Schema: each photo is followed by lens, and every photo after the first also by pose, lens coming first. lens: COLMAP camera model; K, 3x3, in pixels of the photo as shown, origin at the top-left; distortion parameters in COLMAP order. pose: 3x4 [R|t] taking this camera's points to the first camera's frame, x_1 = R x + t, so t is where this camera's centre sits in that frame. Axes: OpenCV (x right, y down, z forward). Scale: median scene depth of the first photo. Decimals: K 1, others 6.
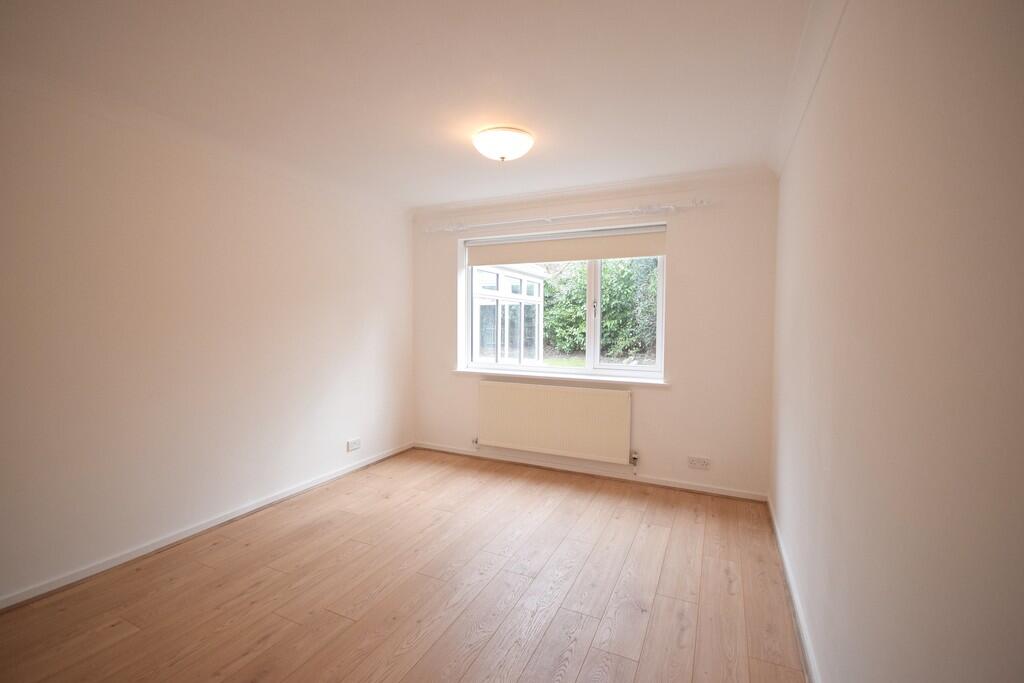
lens RADIAL K [[449.8, 0, 505.8], [0, 449.8, 340.6], [0, 0, 1]] dist [0.013913, -0.014522]
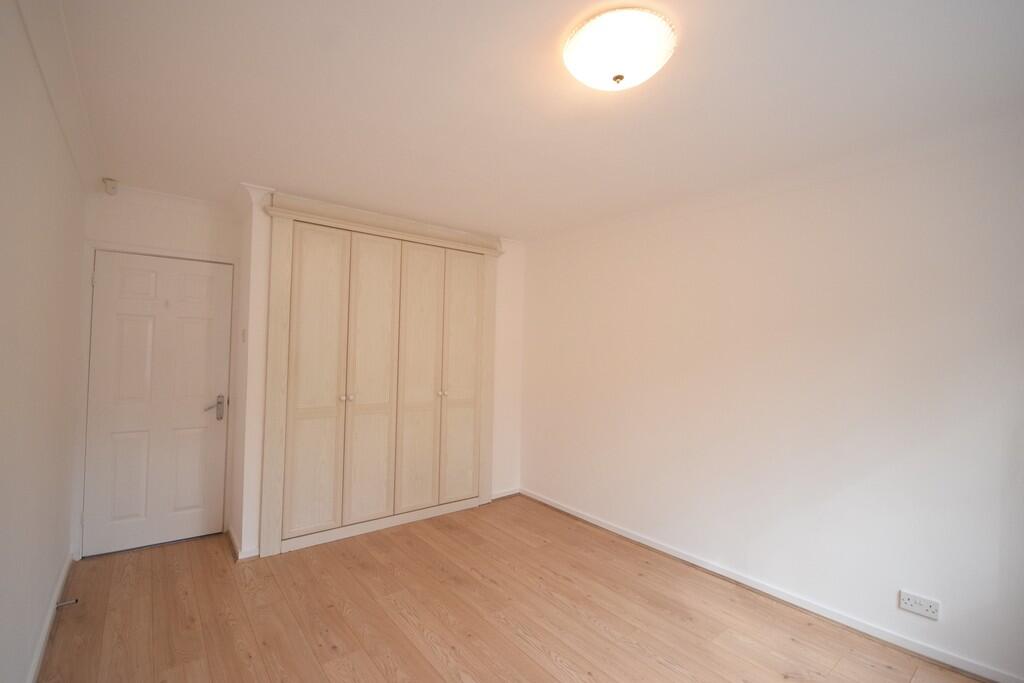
lens RADIAL K [[449.8, 0, 505.8], [0, 449.8, 340.6], [0, 0, 1]] dist [0.013913, -0.014522]
pose [[-0.445951, -0.032063, -0.894483, 0.566904], [-0.052685, 0.998566, -0.009527, -0.082395], [0.893506, 0.042877, -0.447000, 1.193042]]
